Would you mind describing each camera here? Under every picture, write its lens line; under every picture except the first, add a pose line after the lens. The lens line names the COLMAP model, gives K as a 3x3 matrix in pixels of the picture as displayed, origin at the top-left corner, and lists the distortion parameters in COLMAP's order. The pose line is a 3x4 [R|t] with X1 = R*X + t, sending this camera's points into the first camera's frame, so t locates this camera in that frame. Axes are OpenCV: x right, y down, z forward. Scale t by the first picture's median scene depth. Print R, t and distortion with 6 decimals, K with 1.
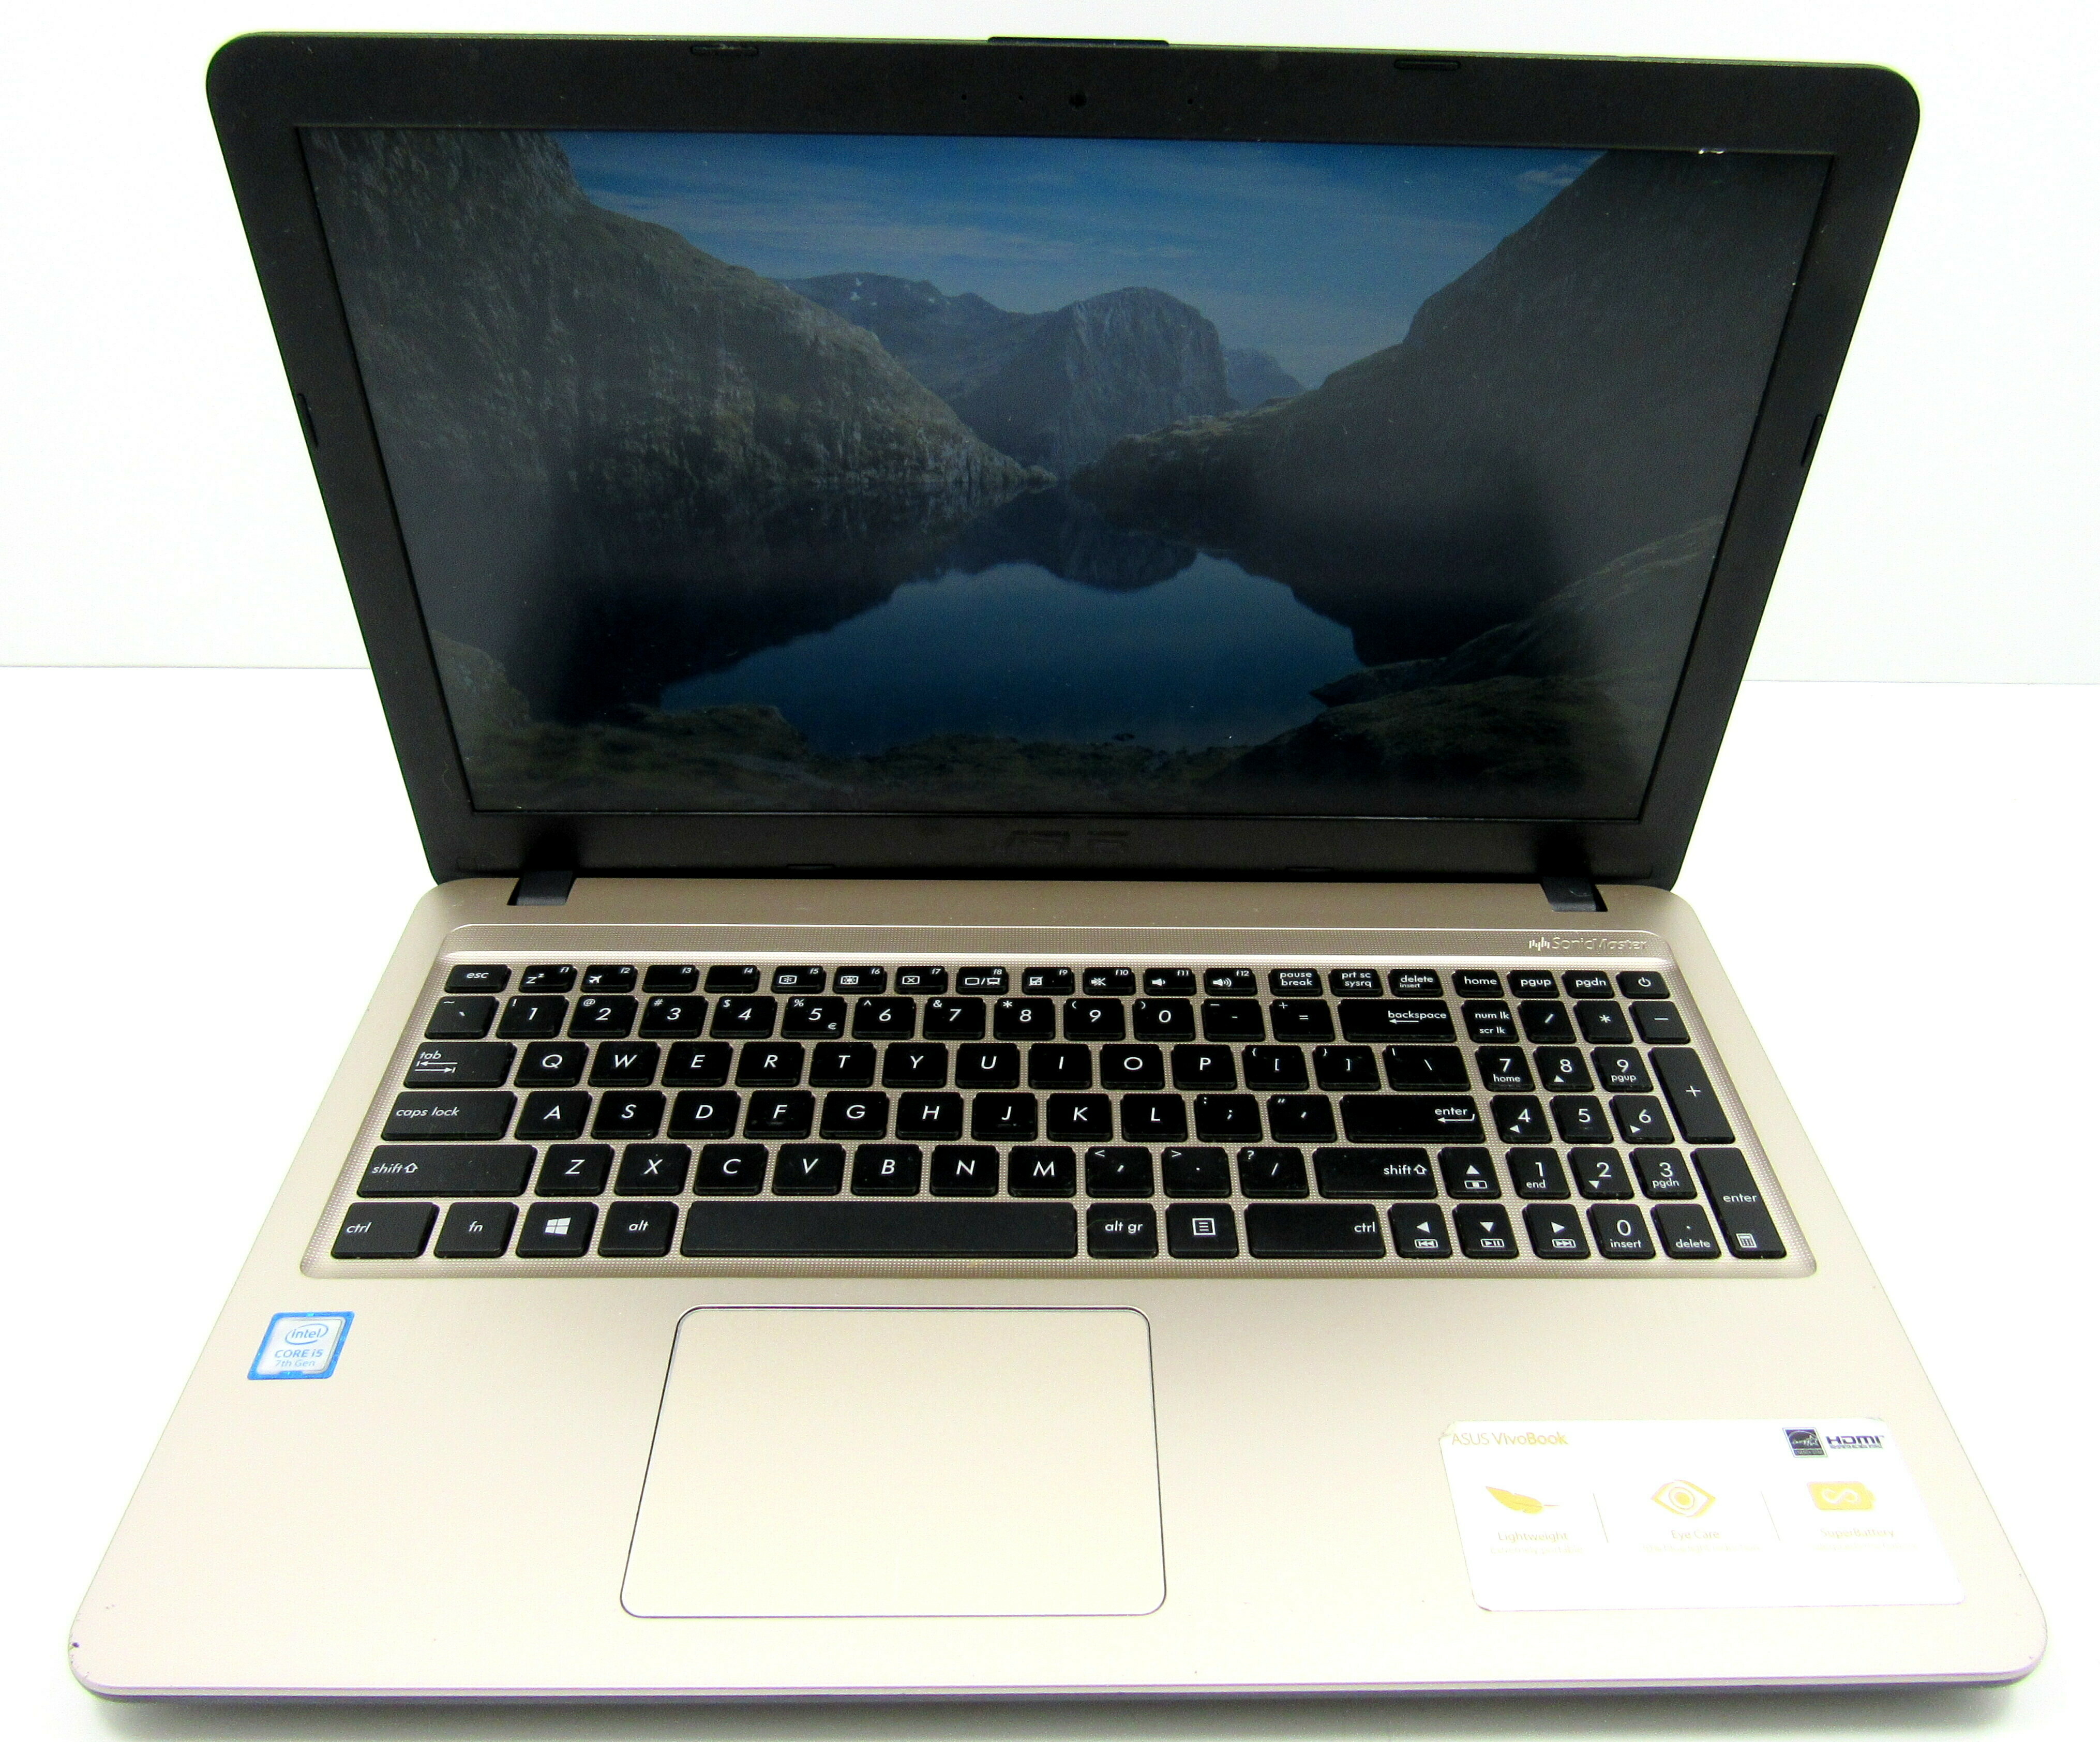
lens RADIAL K [[1621.4, 0, 1063.7], [0, 1621.4, 861.4], [0, 0, 1]] dist [-0.031776, 0.008426]
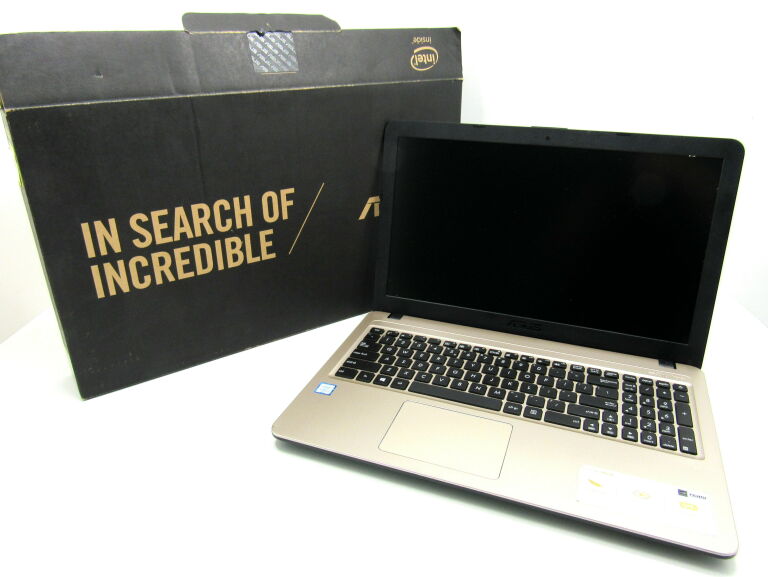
lens RADIAL K [[522.2, 0, 384.7], [0, 522.2, 289.9], [0, 0, 1]] dist [-0.027521, 0.005981]
pose [[0.922374, 0.144753, -0.358151, 0.149845], [-0.205175, 0.969130, -0.136713, 0.169560], [0.327306, 0.199584, 0.923600, -0.323021]]
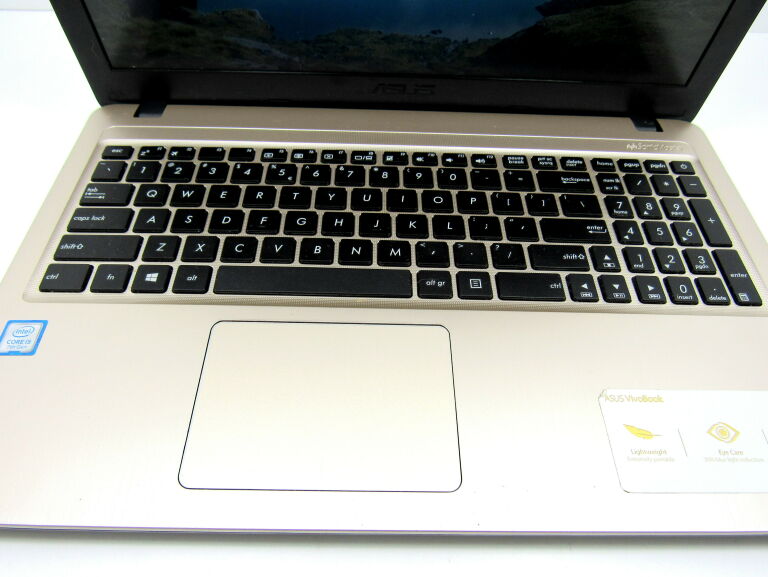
lens RADIAL K [[522.2, 0, 388.6], [0, 522.2, 290.6], [0, 0, 1]] dist [-0.027521, 0.005981]
pose [[0.999707, 0.018272, 0.015855, -0.028438], [-0.022179, 0.953986, 0.299029, 0.040031], [-0.009662, -0.299293, 0.954112, 0.351584]]
